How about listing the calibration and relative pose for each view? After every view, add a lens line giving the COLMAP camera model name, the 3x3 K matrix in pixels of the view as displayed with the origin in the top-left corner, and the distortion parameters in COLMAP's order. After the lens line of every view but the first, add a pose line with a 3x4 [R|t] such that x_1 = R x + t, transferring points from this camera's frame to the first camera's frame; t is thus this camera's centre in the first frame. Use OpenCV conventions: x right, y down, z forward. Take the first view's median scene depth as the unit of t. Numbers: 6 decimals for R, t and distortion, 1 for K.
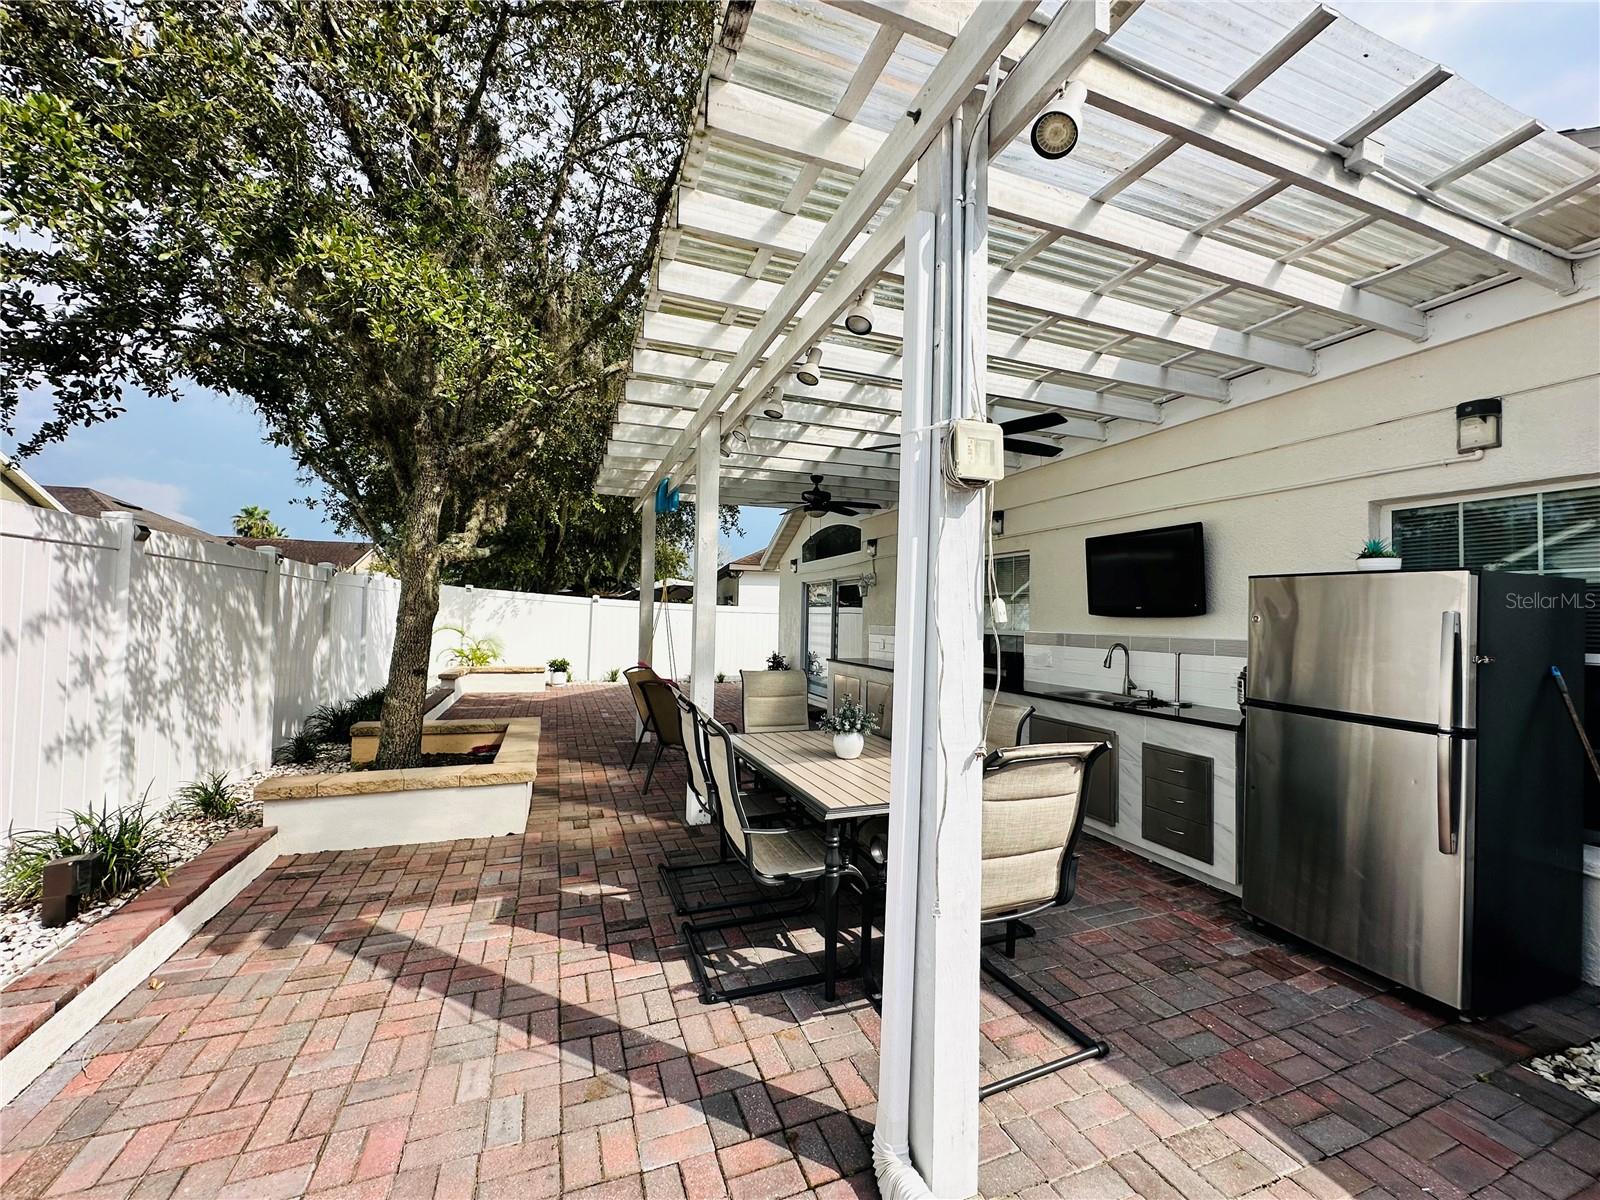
lens RADIAL K [[627.2, 0, 800.0], [0, 627.2, 600.0], [0, 0, 1]] dist [-0.001601, -0.000167]
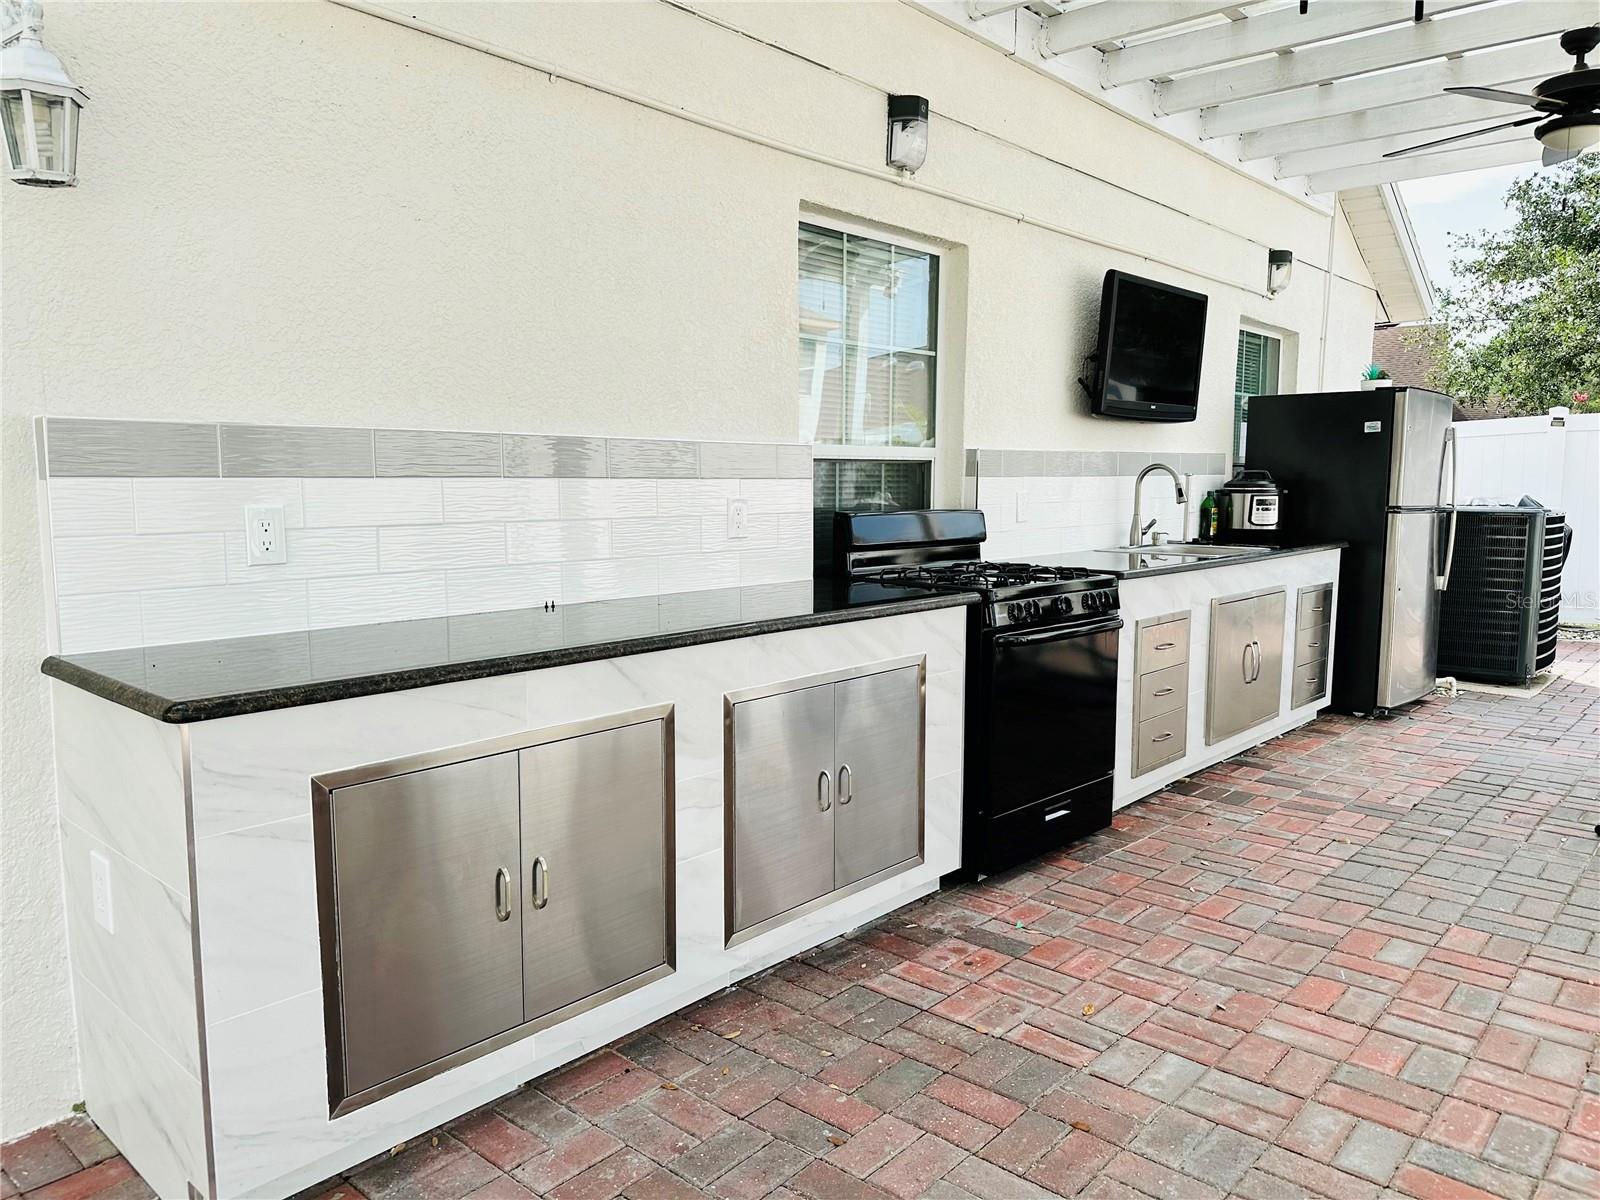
lens RADIAL K [[1085.9, 0, 770.5], [0, 1085.9, 603.8], [0, 0, 1]] dist [0.025783, -0.002020]
pose [[-0.431712, -0.125135, 0.893289, -0.331603], [-0.030426, 0.991787, 0.124228, 0.090688], [-0.901498, 0.026451, -0.431974, 1.926869]]
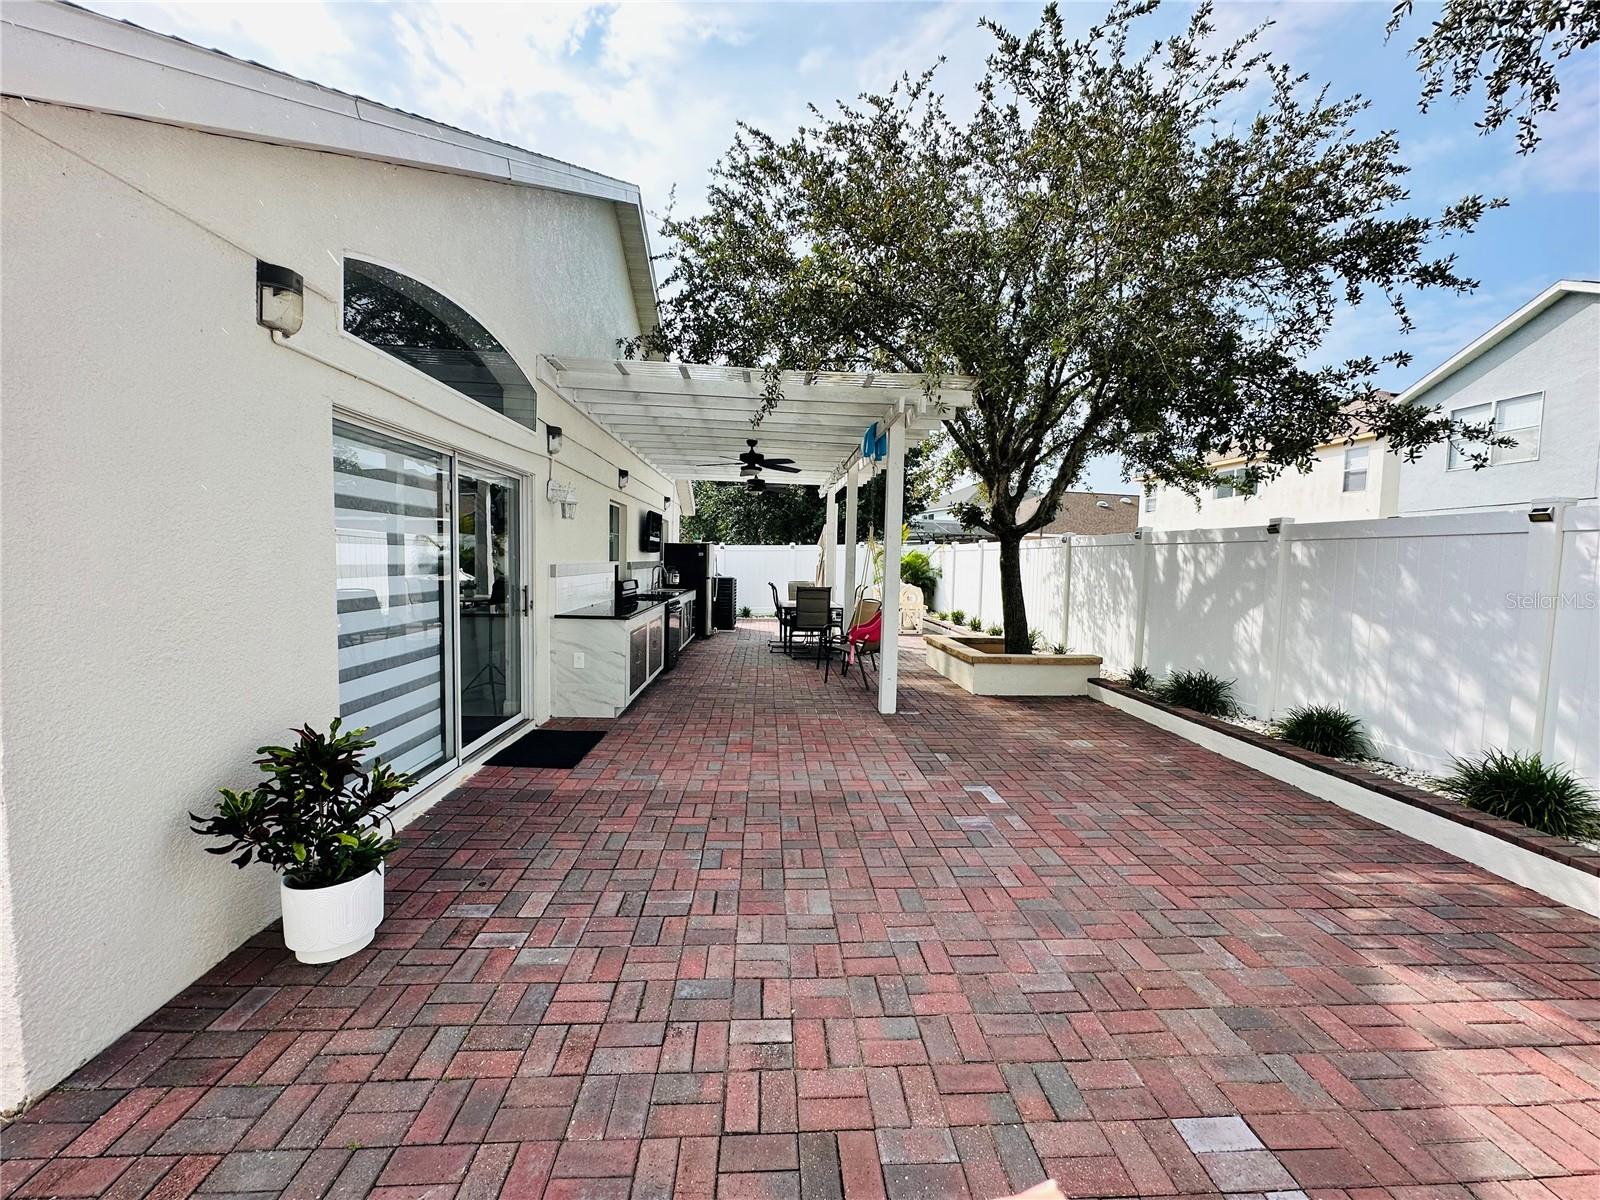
lens RADIAL K [[635.3, 0, 800.0], [0, 635.3, 600.0], [0, 0, 1]] dist [-0.001918, 0.000016]
pose [[-0.947469, -0.068247, 0.312482, -0.660803], [-0.055573, 0.997237, 0.049297, 0.058411], [-0.314983, 0.029342, -0.948644, 3.063549]]
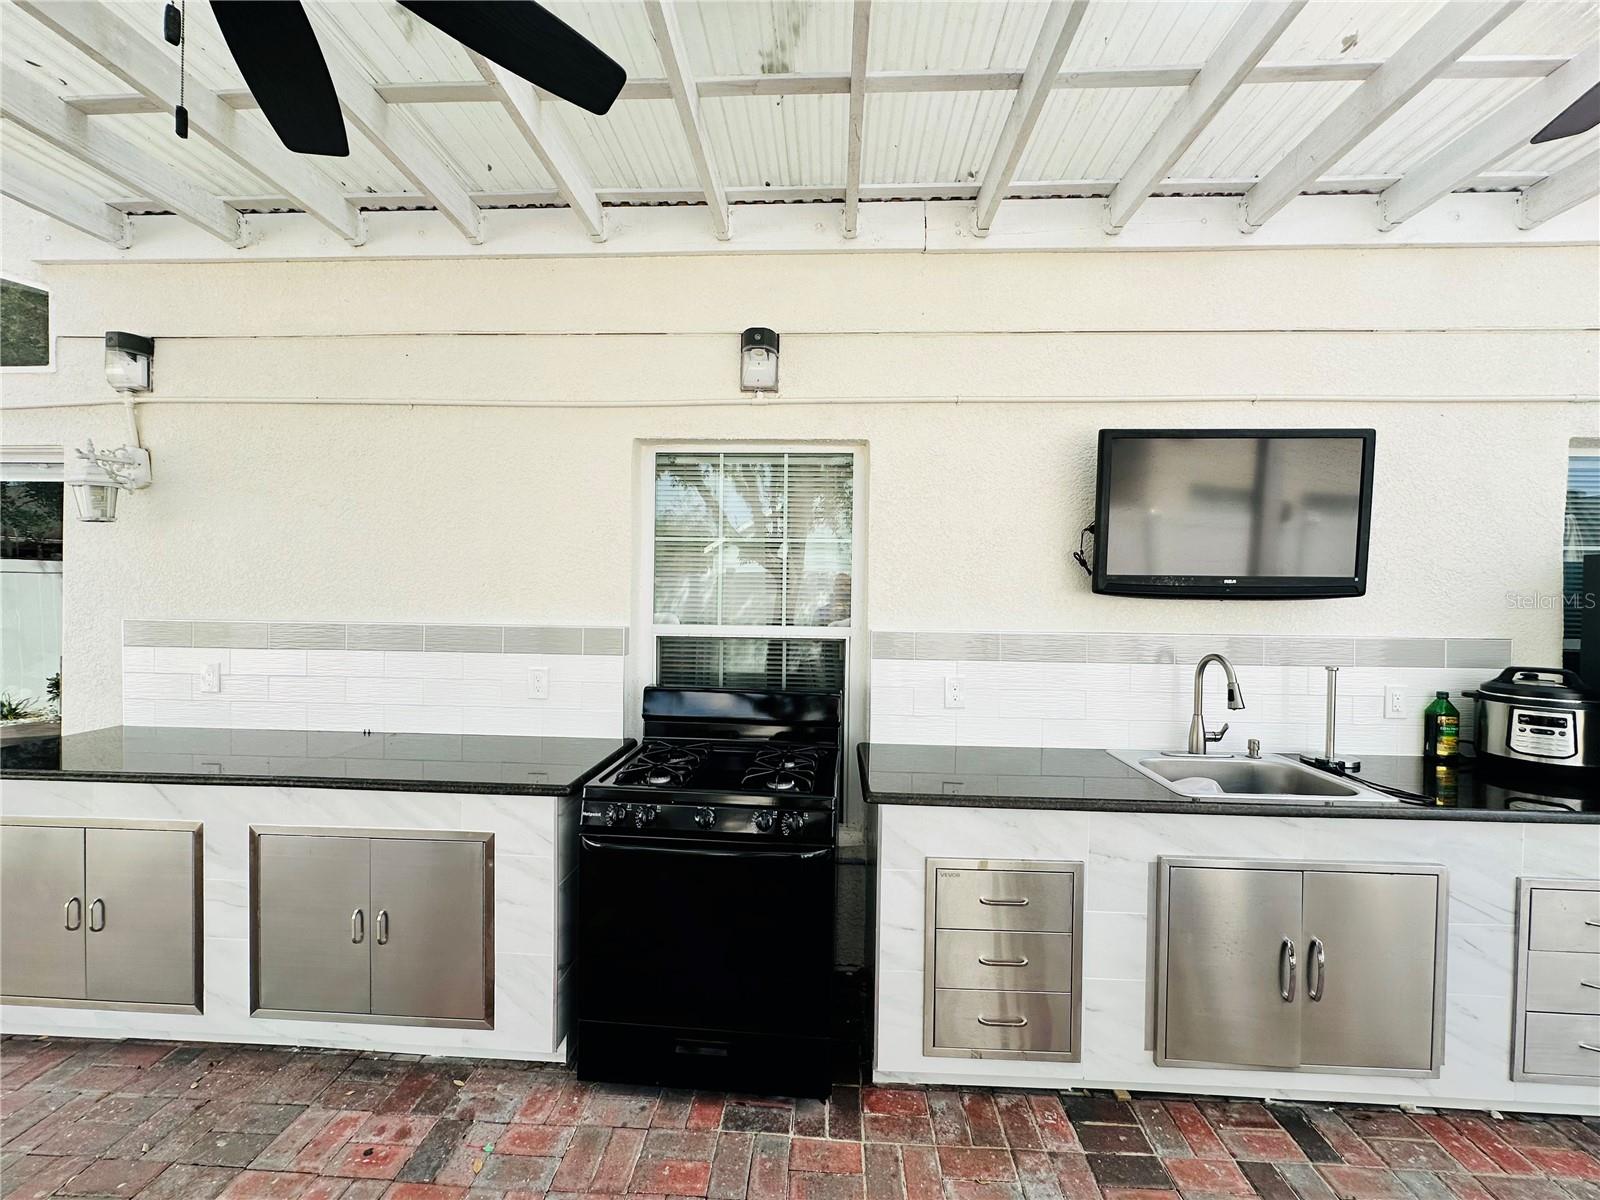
lens RADIAL K [[627.2, 0, 800.0], [0, 627.2, 600.0], [0, 0, 1]] dist [-0.001601, -0.000167]
pose [[0.396918, -0.025965, 0.917487, -0.068090], [-0.026674, 0.998851, 0.039808, 0.018021], [-0.917467, -0.040274, 0.395769, 1.161698]]
